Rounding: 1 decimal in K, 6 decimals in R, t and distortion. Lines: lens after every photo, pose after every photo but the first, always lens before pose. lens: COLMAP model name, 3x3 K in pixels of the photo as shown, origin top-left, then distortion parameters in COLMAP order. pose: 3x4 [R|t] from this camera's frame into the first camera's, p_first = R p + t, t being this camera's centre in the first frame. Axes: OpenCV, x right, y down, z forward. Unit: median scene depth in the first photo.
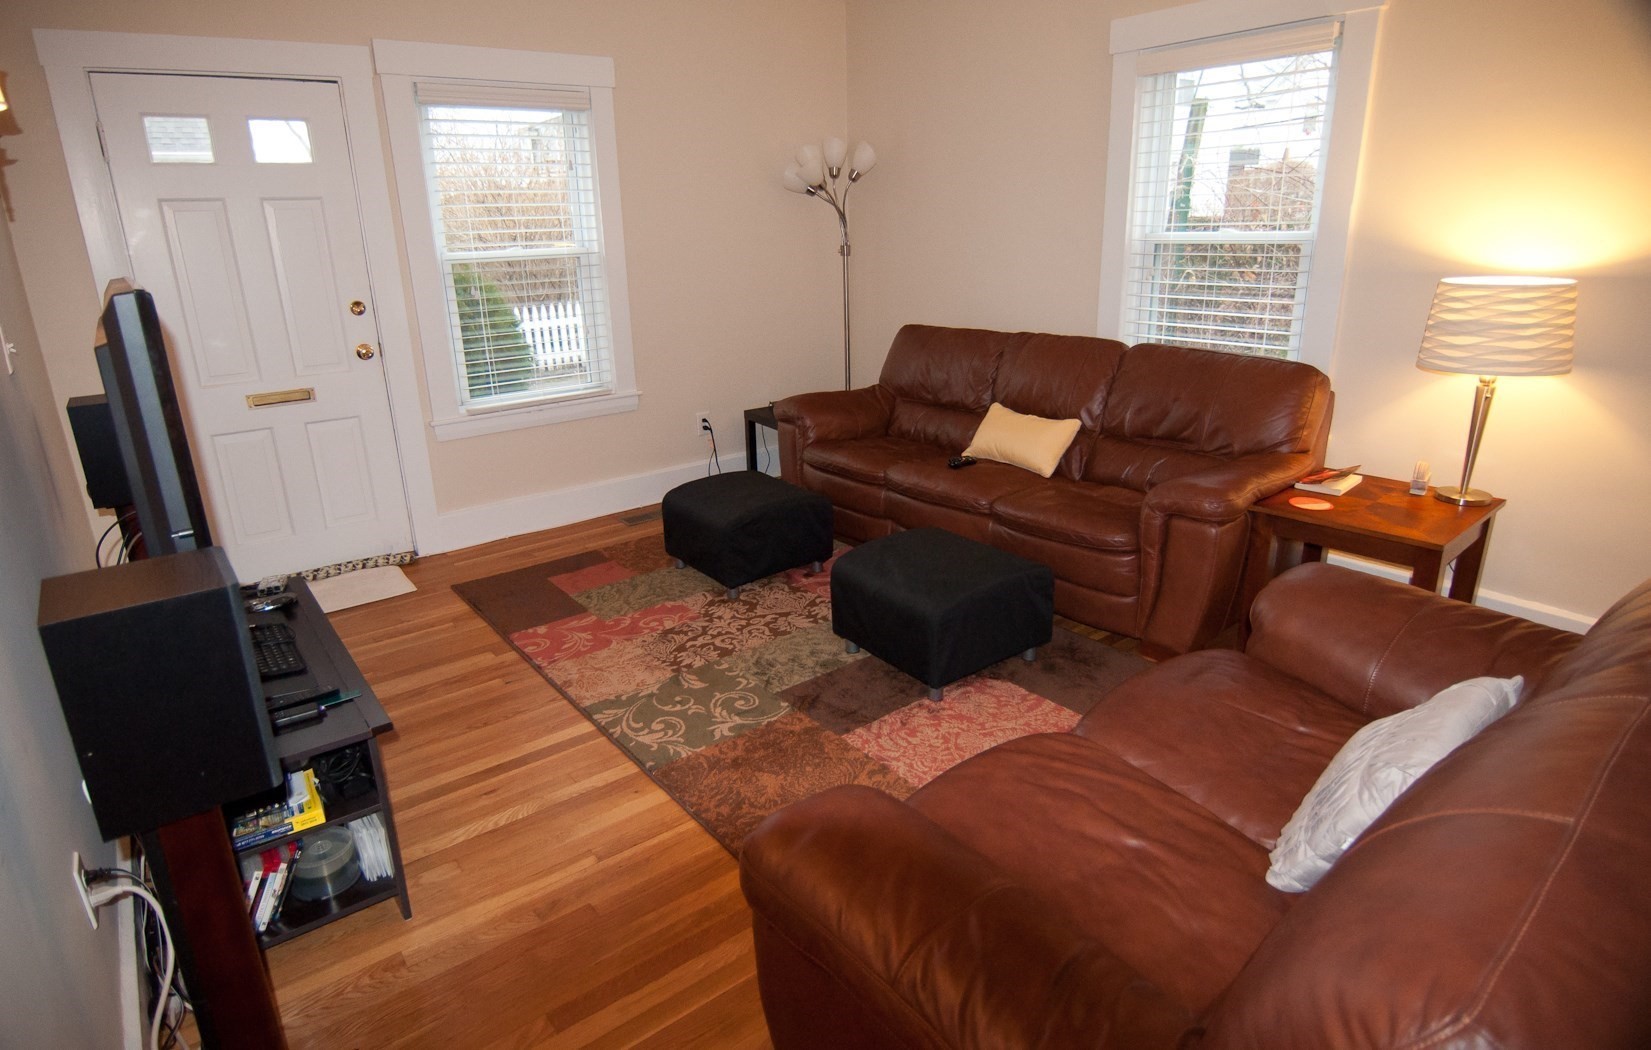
lens RADIAL K [[907.5, 0, 818.1], [0, 907.5, 516.6], [0, 0, 1]] dist [-0.016207, -0.003094]
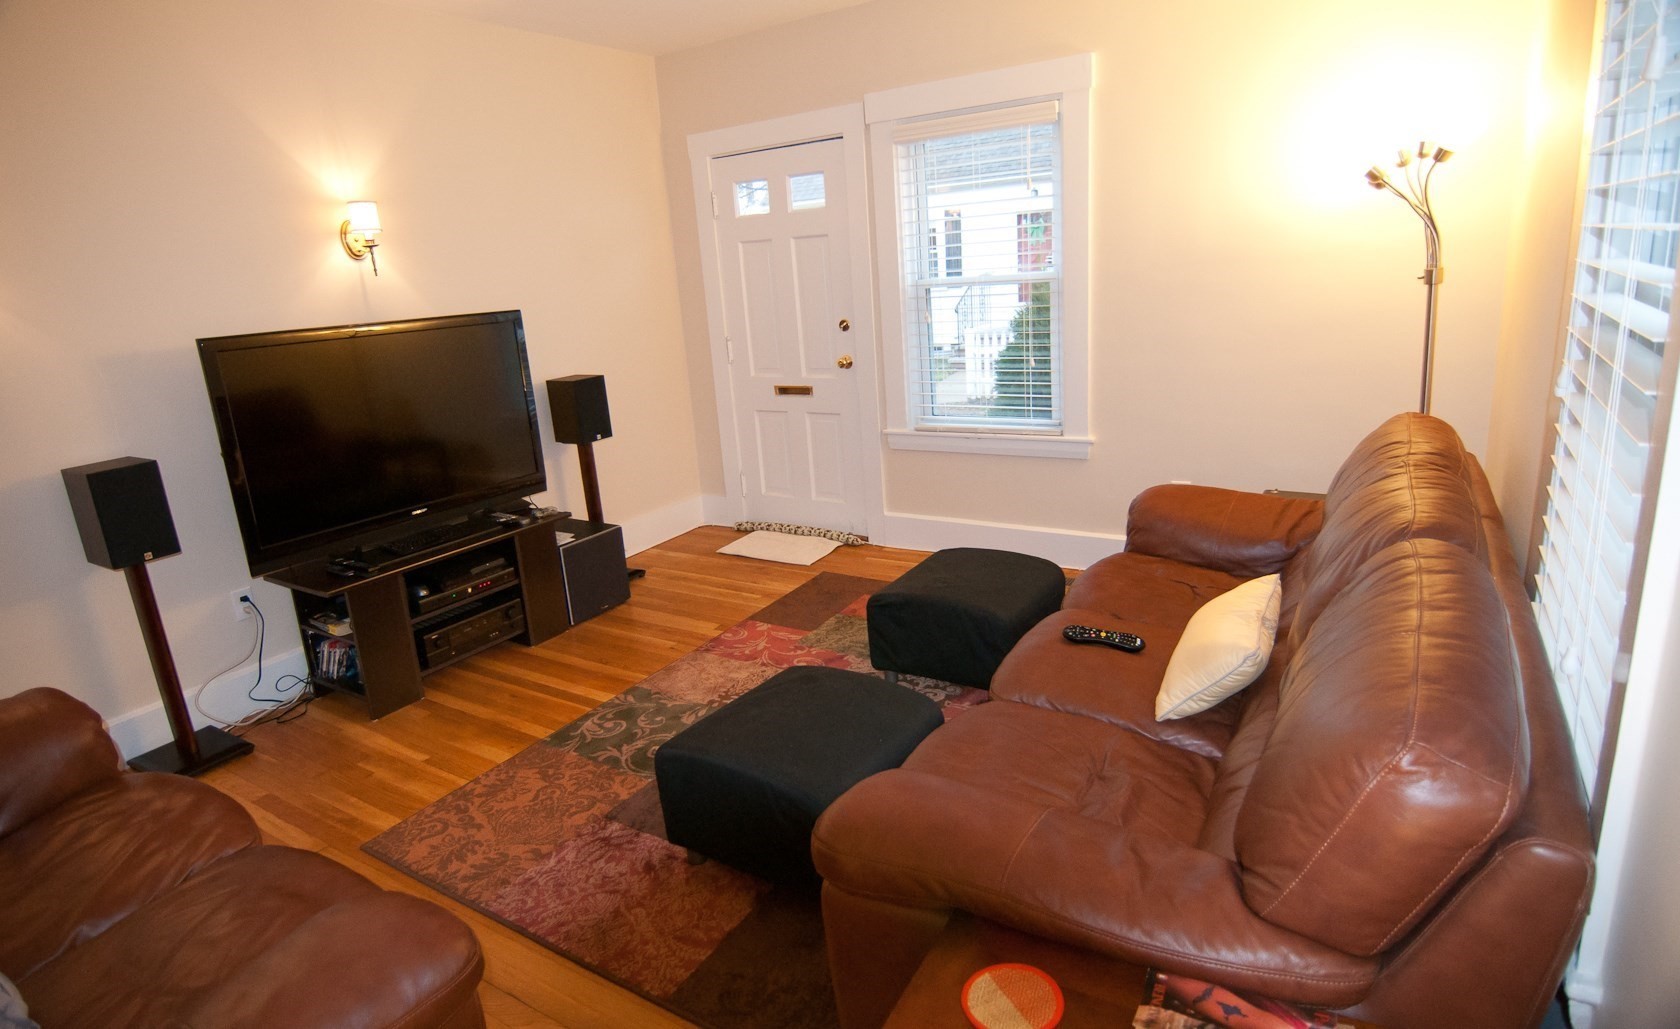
lens RADIAL K [[902.2, 0, 836.9], [0, 902.2, 513.2], [0, 0, 1]] dist [0.001714, -0.000065]
pose [[0.322921, 0.262196, -0.909382, 0.671668], [-0.237289, 0.952598, 0.190395, -0.232745], [0.916197, 0.154304, 0.369830, 0.624276]]
